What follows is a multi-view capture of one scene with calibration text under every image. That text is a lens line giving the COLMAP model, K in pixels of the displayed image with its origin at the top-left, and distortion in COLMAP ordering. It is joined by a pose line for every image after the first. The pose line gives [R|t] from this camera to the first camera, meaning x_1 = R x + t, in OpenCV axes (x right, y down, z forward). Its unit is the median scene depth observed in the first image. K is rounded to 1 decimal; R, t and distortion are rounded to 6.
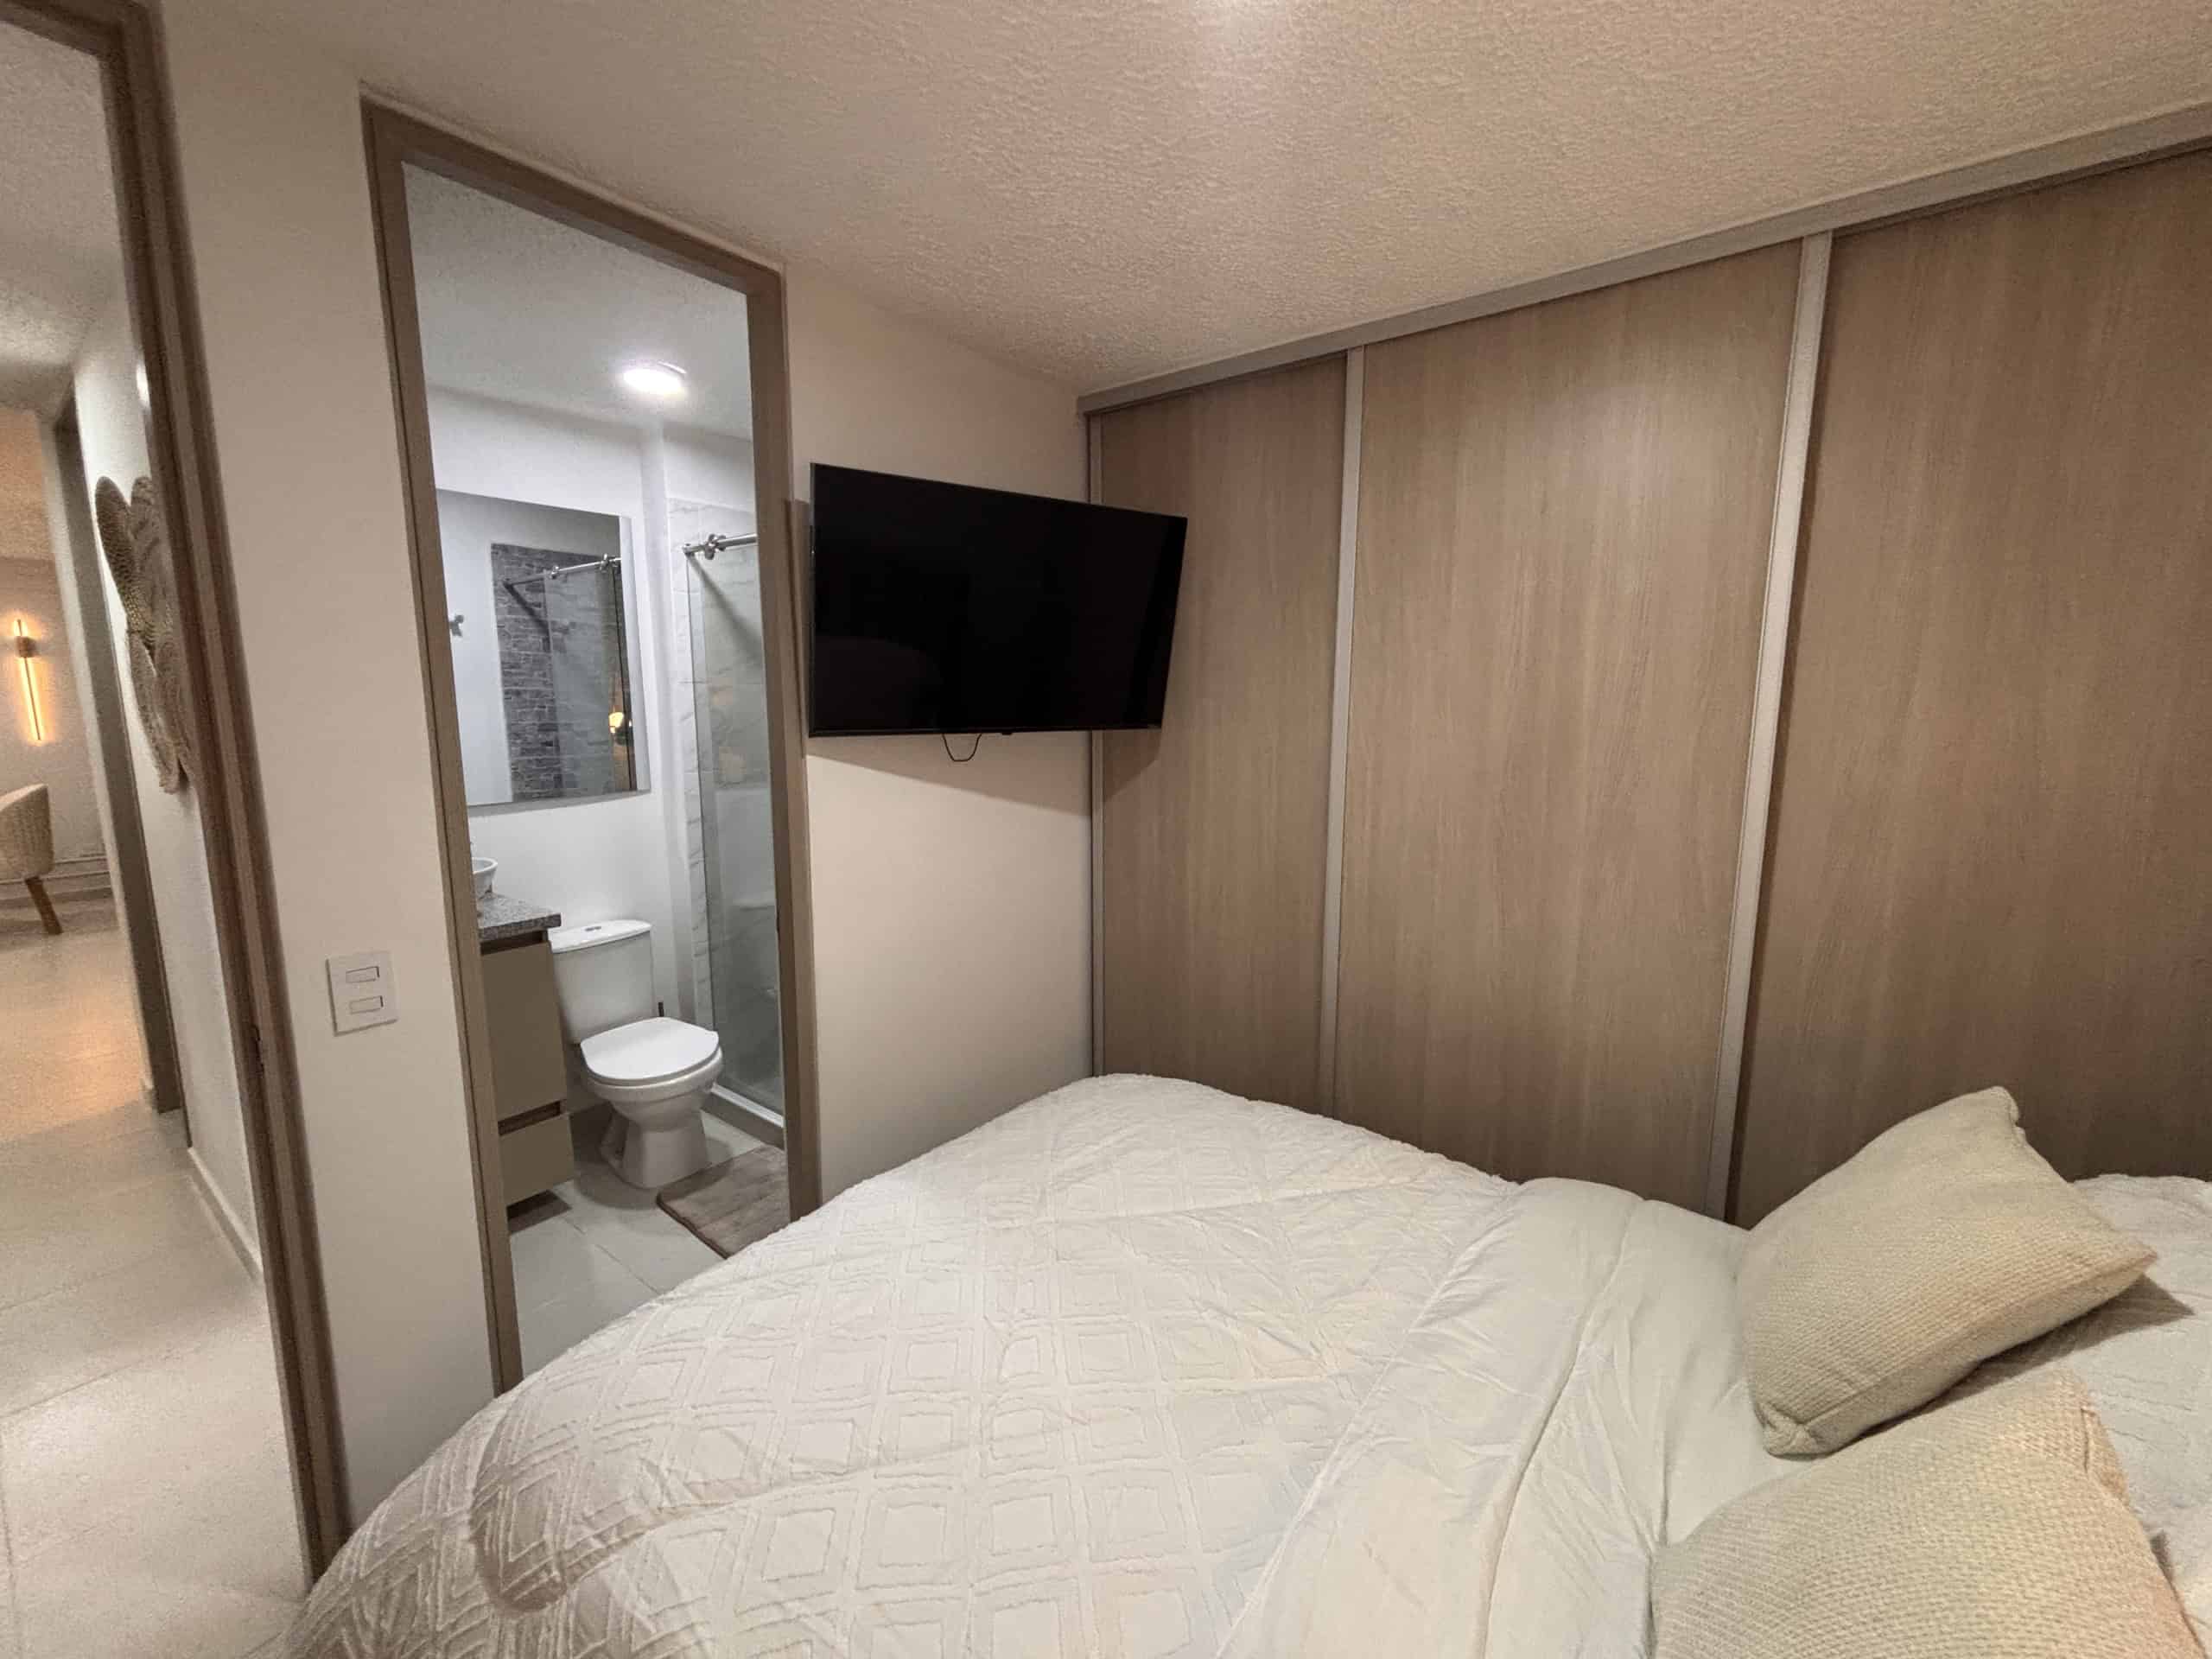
lens RADIAL K [[891.7, 0, 1106.0], [0, 891.7, 829.5], [0, 0, 1]] dist [-0.018737, 0.003418]
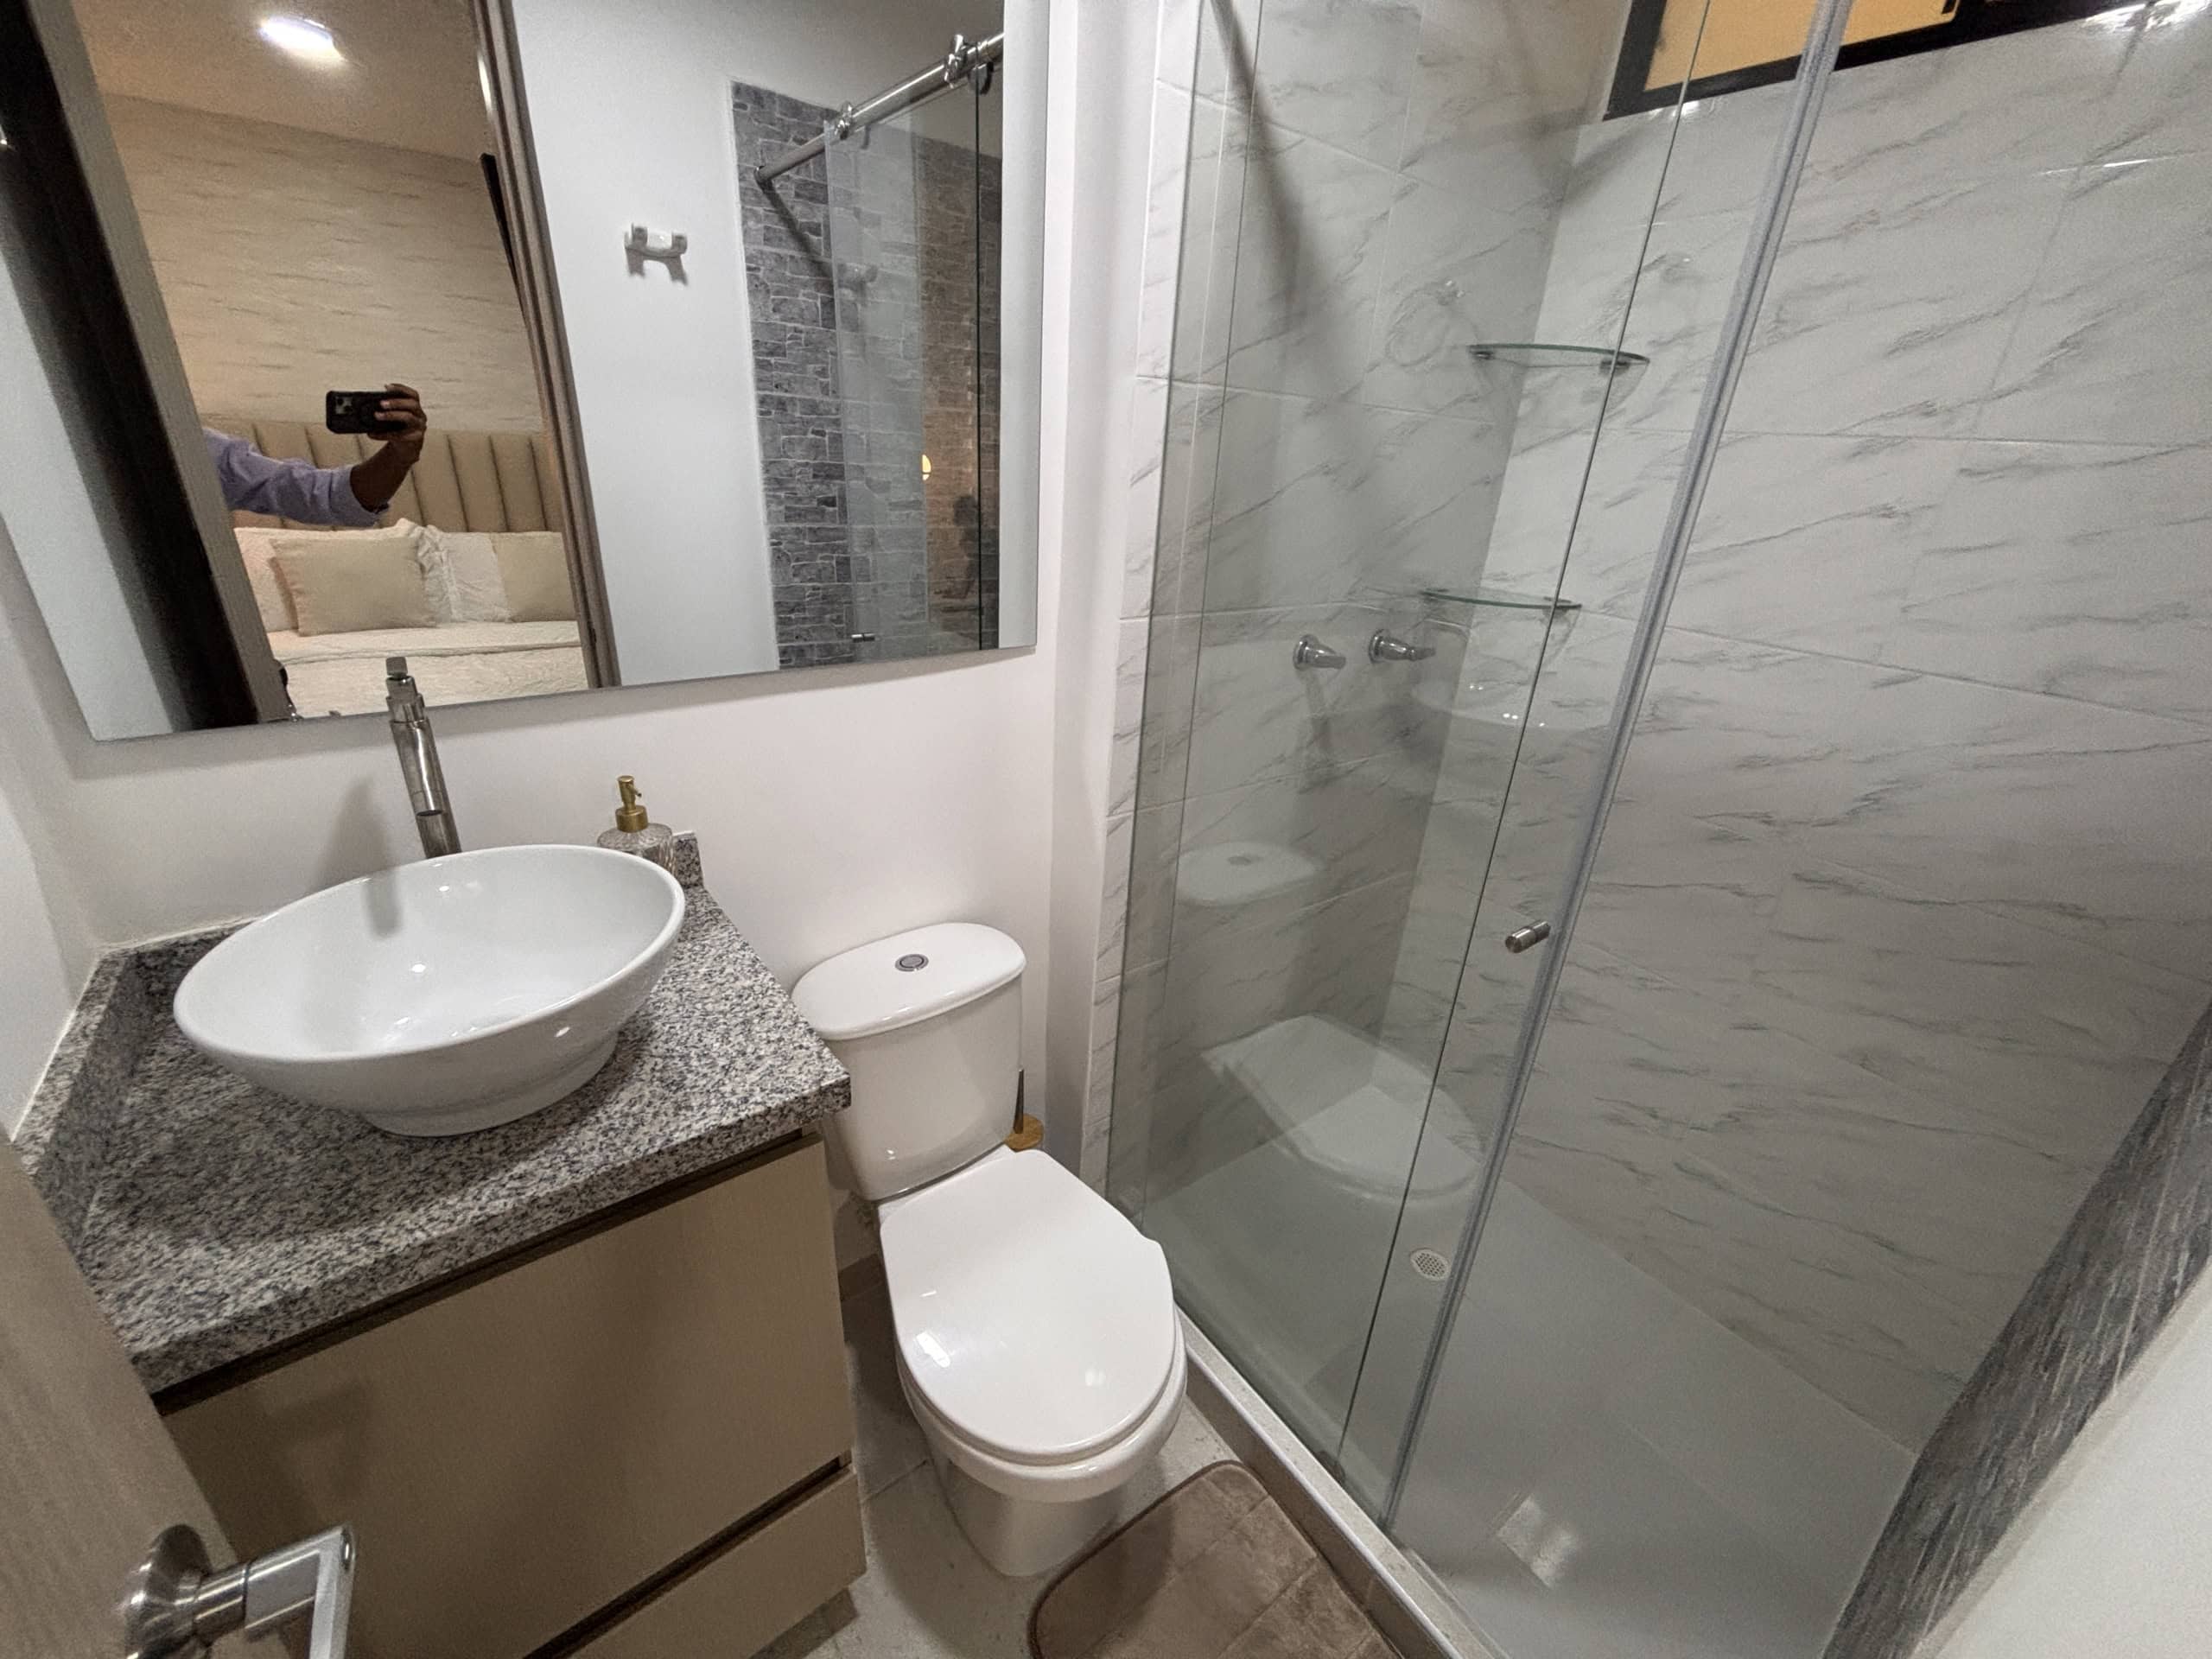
lens RADIAL K [[891.7, 0, 1106.0], [0, 891.7, 829.5], [0, 0, 1]] dist [-0.018737, 0.003418]
pose [[0.958732, 0.157030, -0.237010, -0.308822], [-0.092274, 0.960366, 0.263027, -0.065523], [0.268920, -0.230303, 0.935223, 0.494376]]
